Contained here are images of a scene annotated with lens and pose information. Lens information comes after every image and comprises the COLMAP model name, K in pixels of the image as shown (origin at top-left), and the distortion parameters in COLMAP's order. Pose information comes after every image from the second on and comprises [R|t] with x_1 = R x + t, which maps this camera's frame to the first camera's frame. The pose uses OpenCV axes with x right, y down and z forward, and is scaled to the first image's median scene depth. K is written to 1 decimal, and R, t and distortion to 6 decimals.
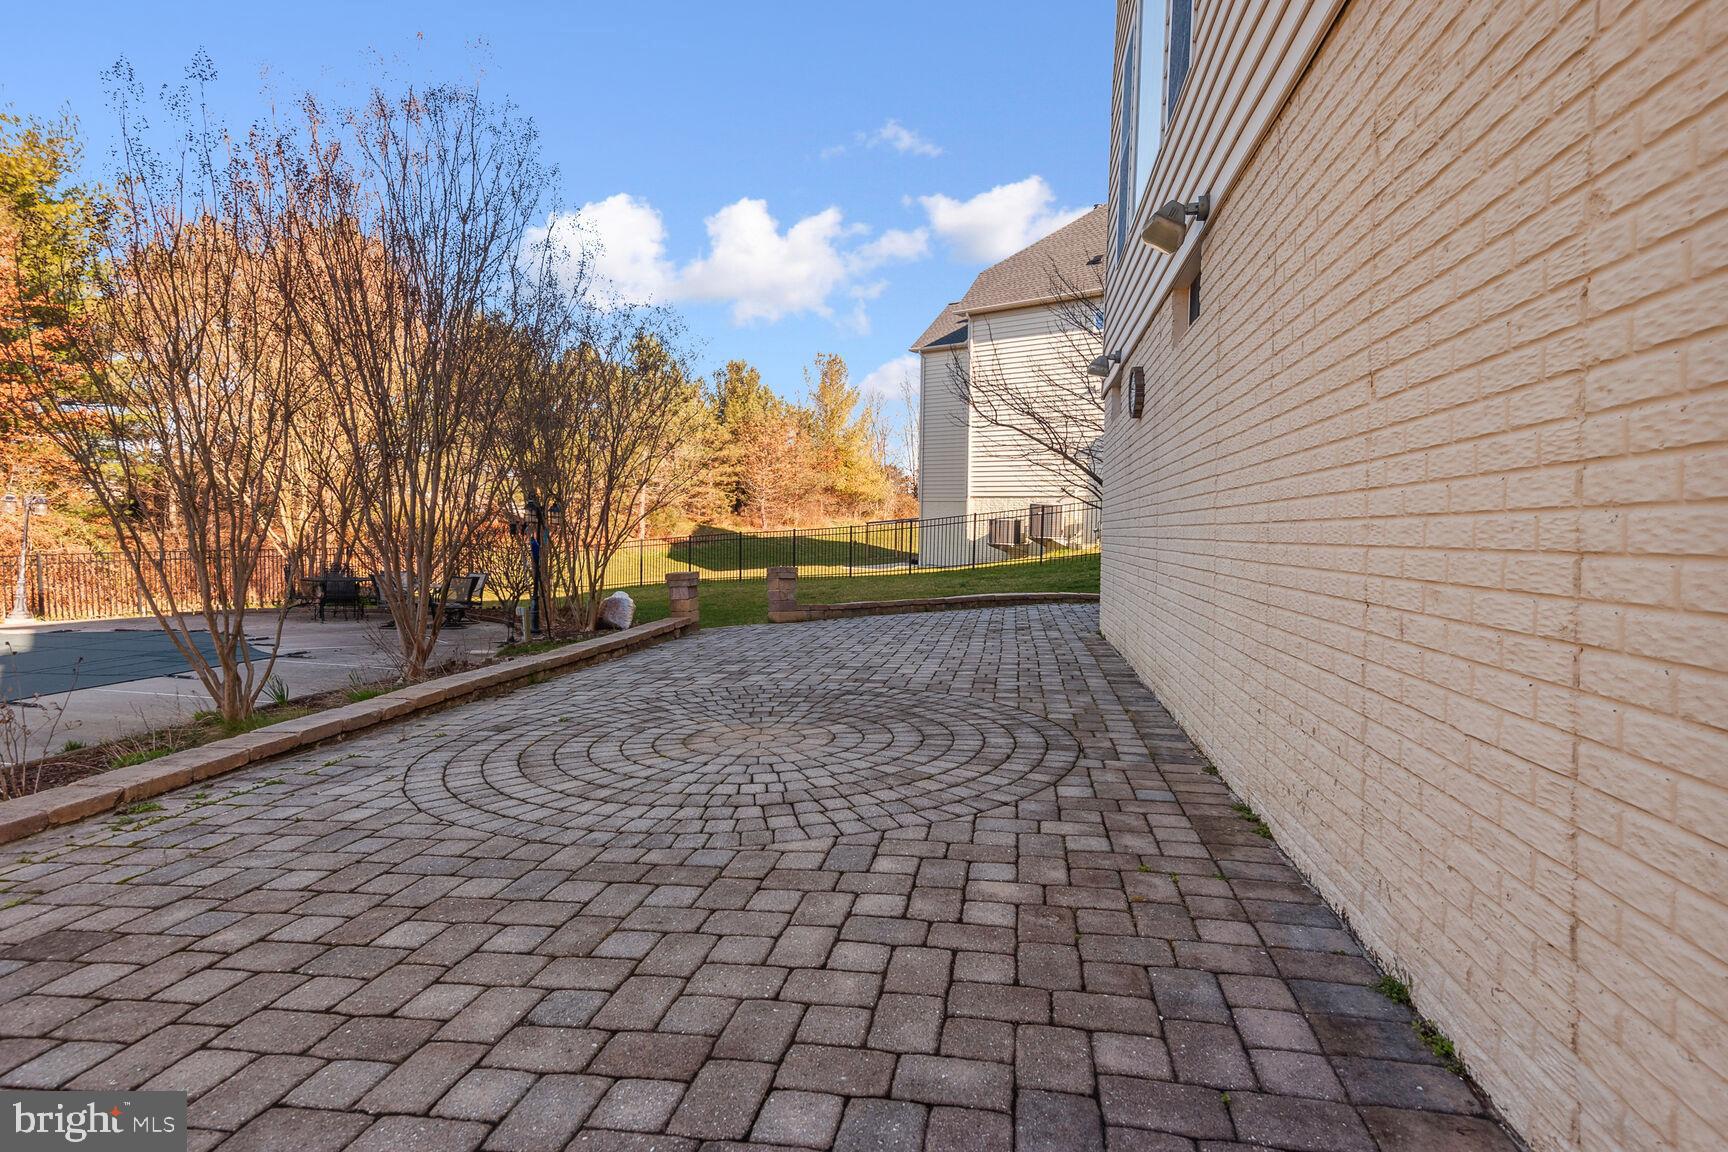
lens RADIAL K [[889.7, 0, 863.3], [0, 889.7, 568.7], [0, 0, 1]] dist [0.022161, -0.018957]
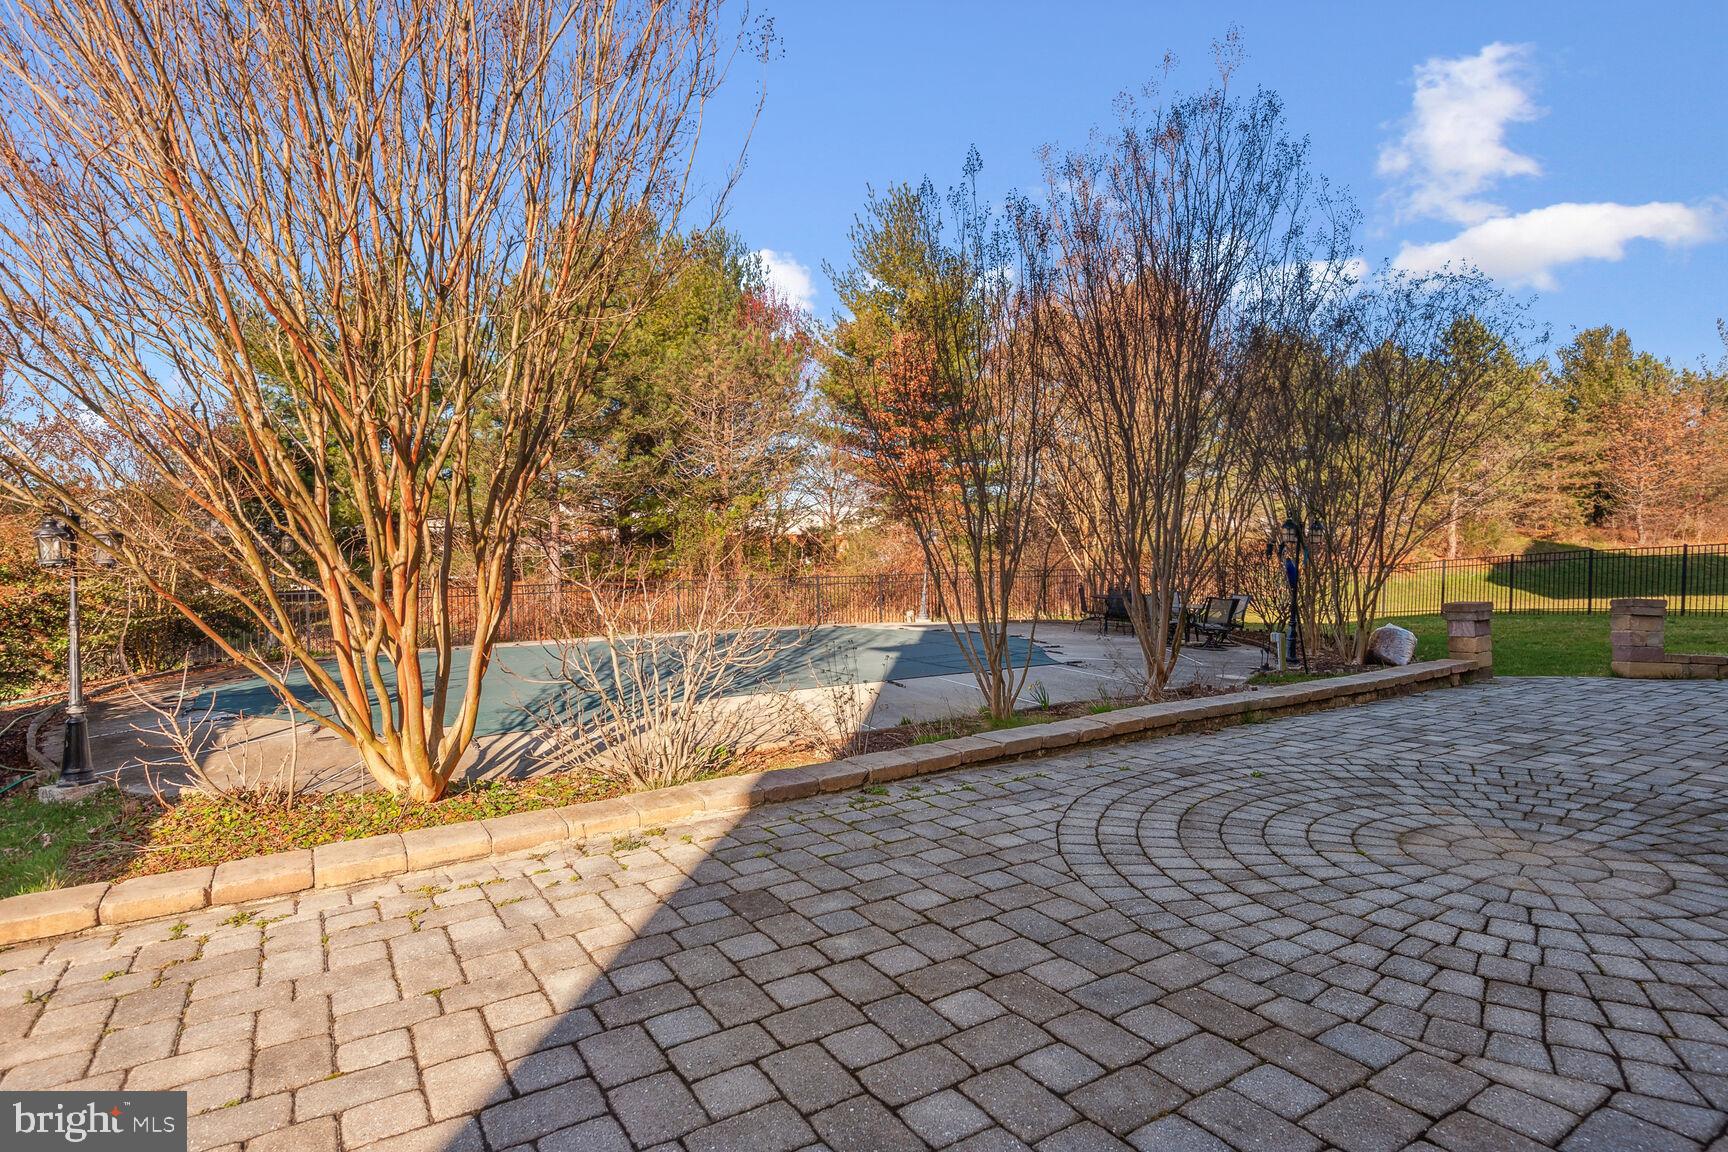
lens RADIAL K [[889.7, 0, 863.3], [0, 889.7, 568.7], [0, 0, 1]] dist [0.022161, -0.018957]
pose [[0.674385, 0.005057, -0.738363, 0.044884], [-0.021465, 0.999688, -0.012759, -0.008593], [0.738068, 0.024454, 0.674283, 0.177457]]
